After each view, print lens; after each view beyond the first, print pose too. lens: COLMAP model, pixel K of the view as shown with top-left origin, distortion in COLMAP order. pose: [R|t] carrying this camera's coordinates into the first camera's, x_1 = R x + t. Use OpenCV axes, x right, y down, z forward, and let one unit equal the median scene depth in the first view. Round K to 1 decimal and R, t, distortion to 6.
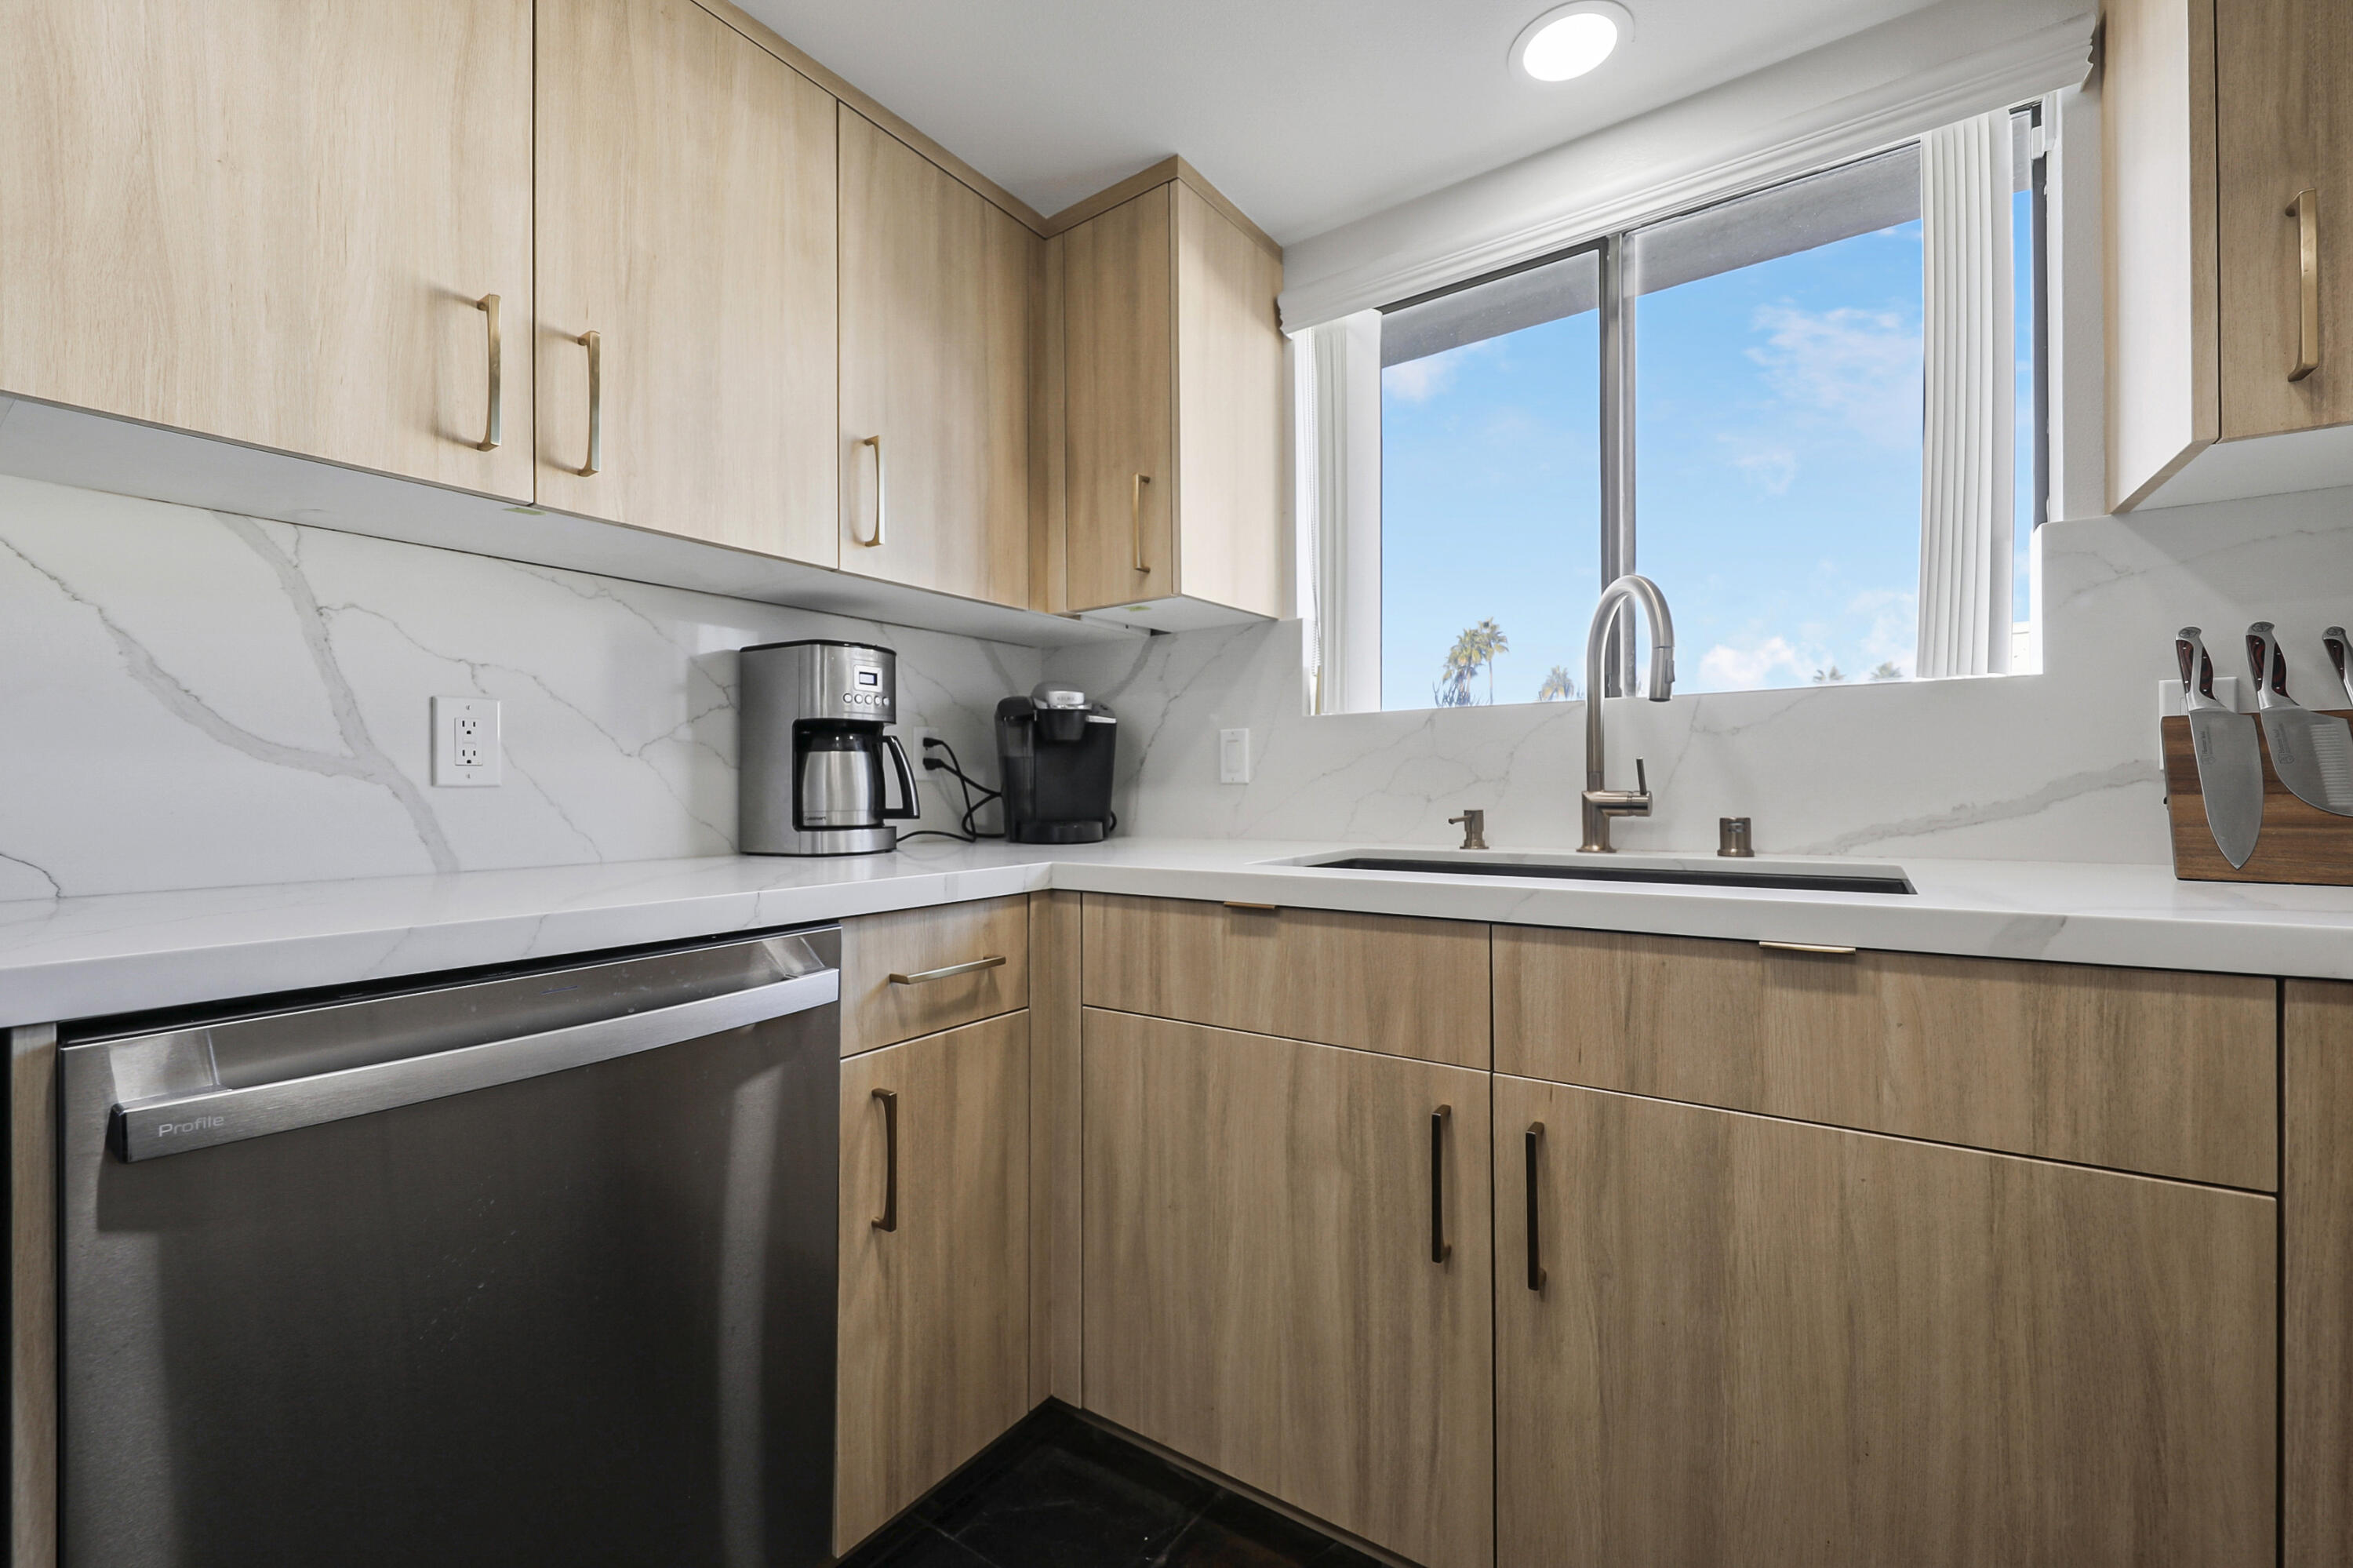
lens RADIAL K [[972.0, 0, 1176.5], [0, 972.0, 784.0], [0, 0, 1]] dist [0.000377, -0.000446]
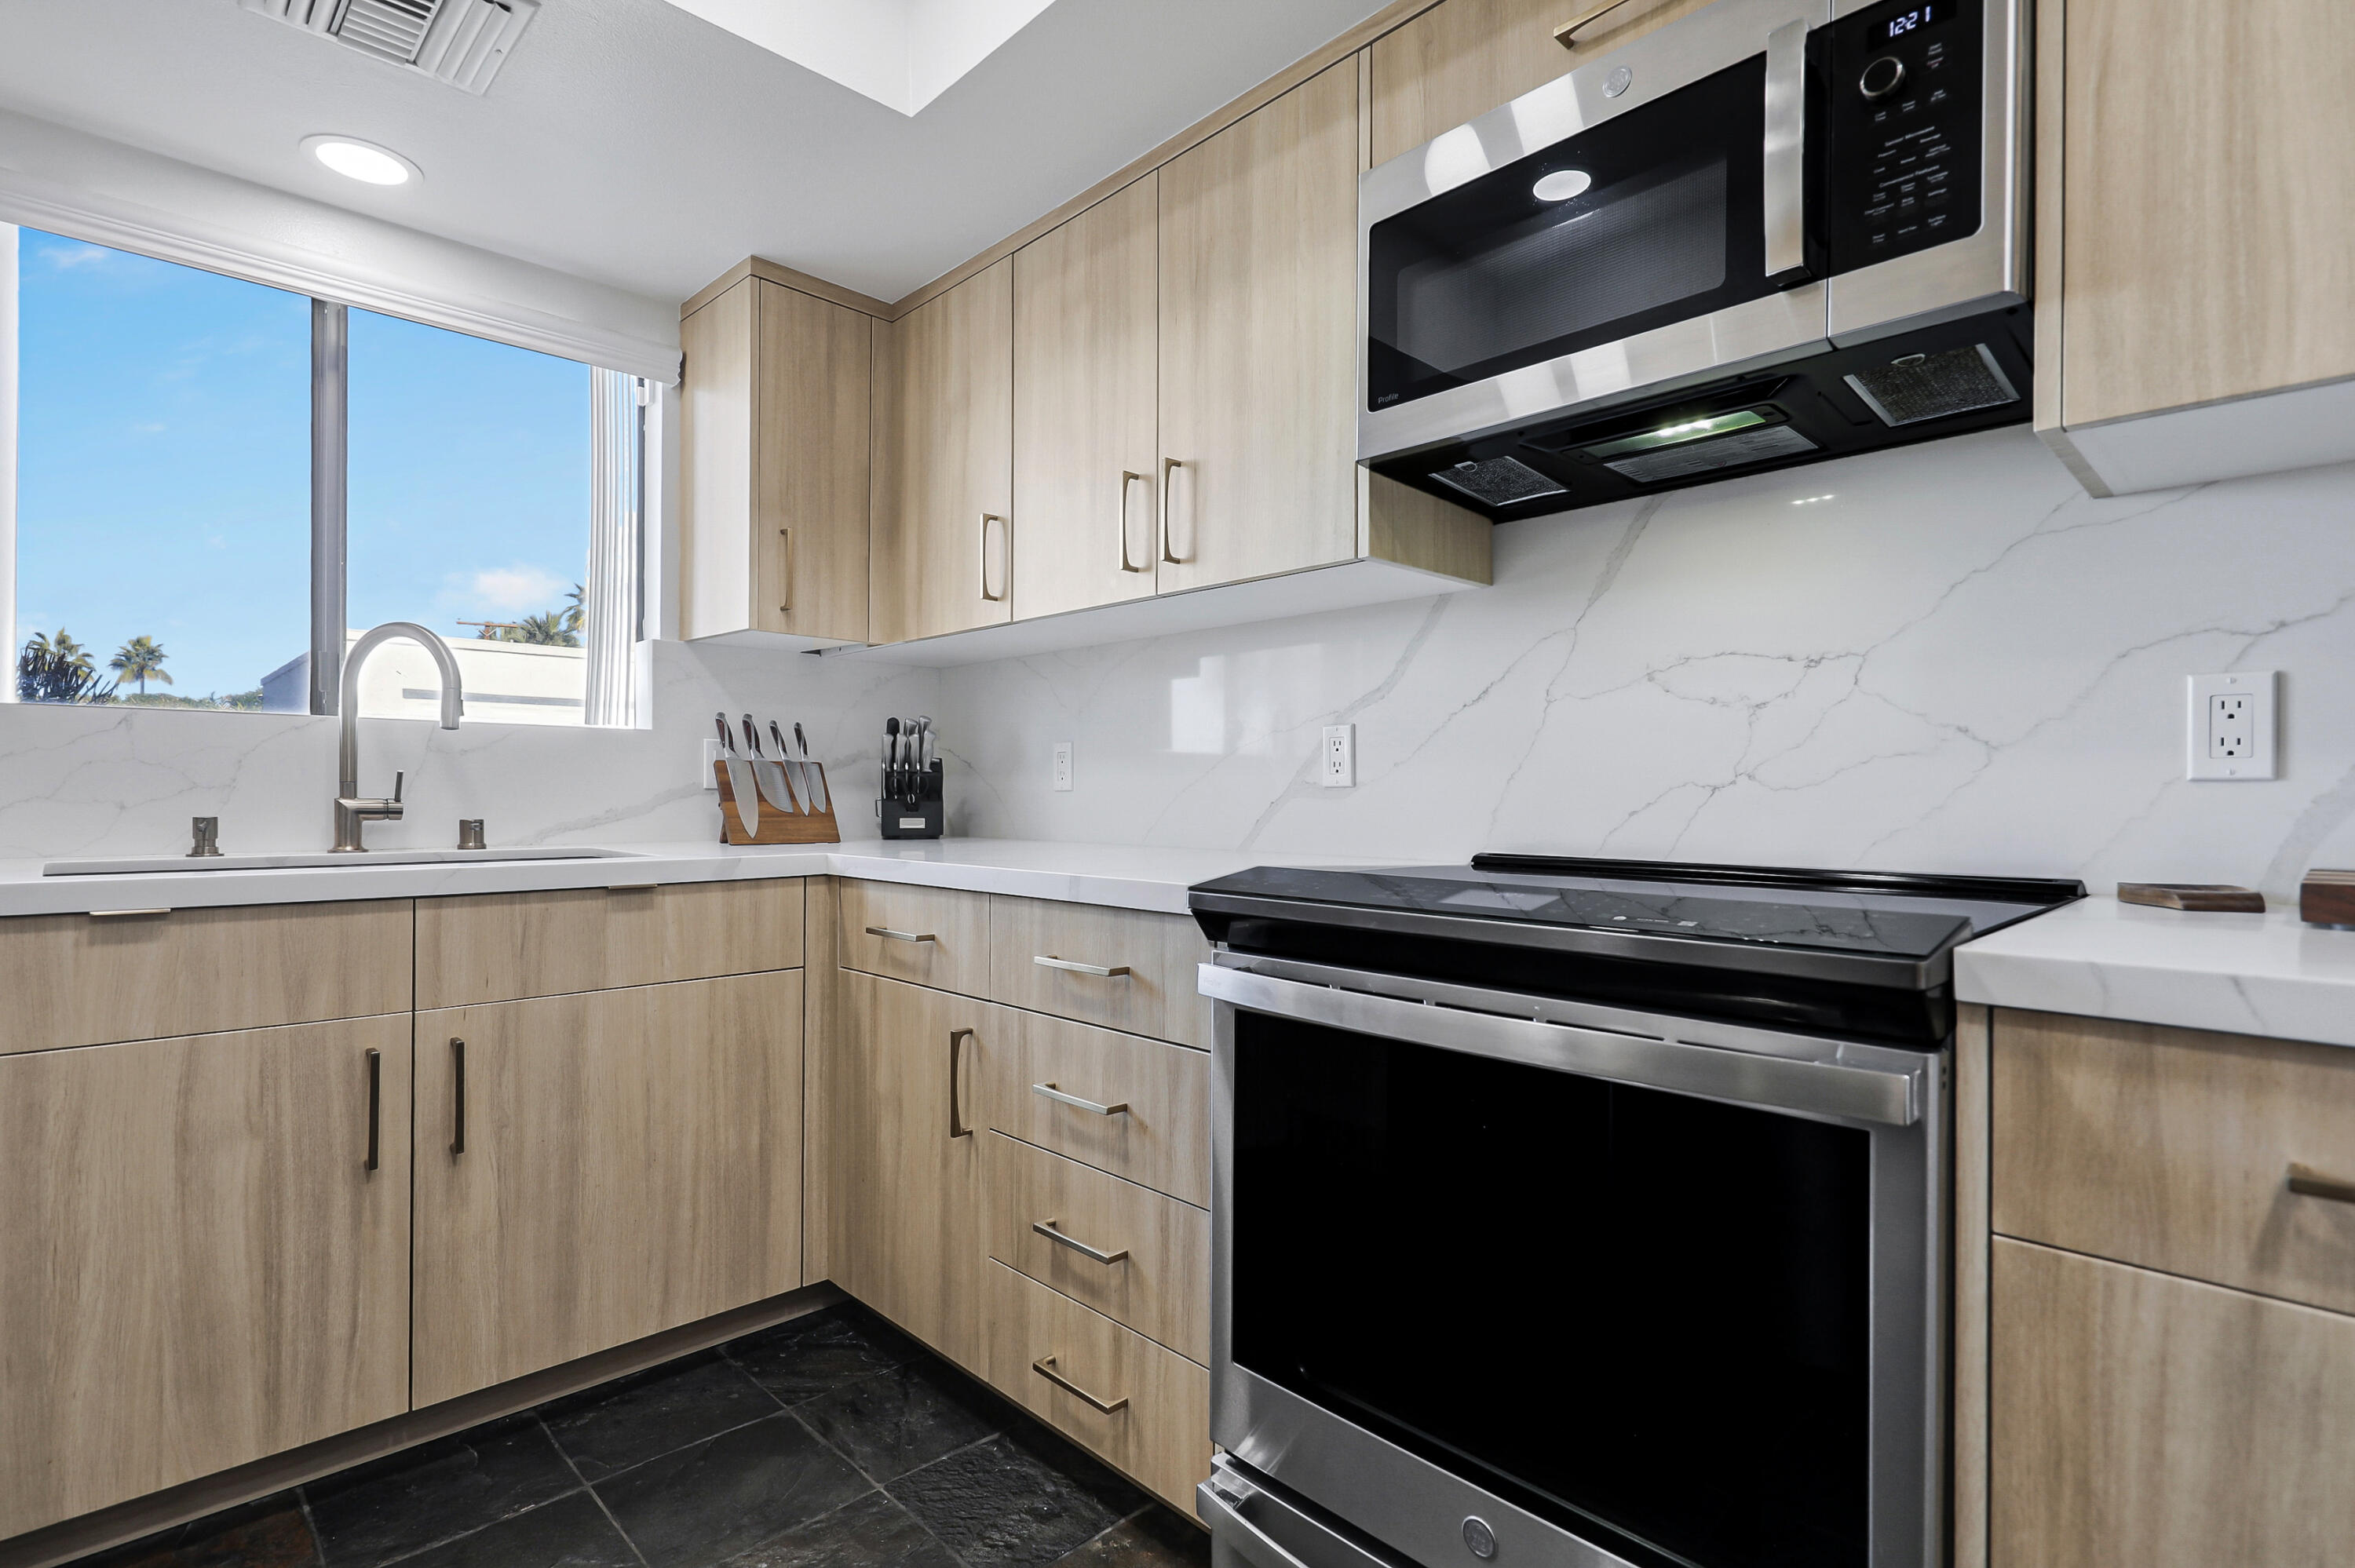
lens RADIAL K [[1187.7, 0, 1177.5], [0, 1187.7, 784.0], [0, 0, 1]] dist [0.002572, -0.000126]
pose [[0.203113, 0.017211, 0.979004, -0.993073], [-0.009583, 0.999833, -0.015589, 0.003500], [-0.979108, -0.006215, 0.203244, -0.319498]]
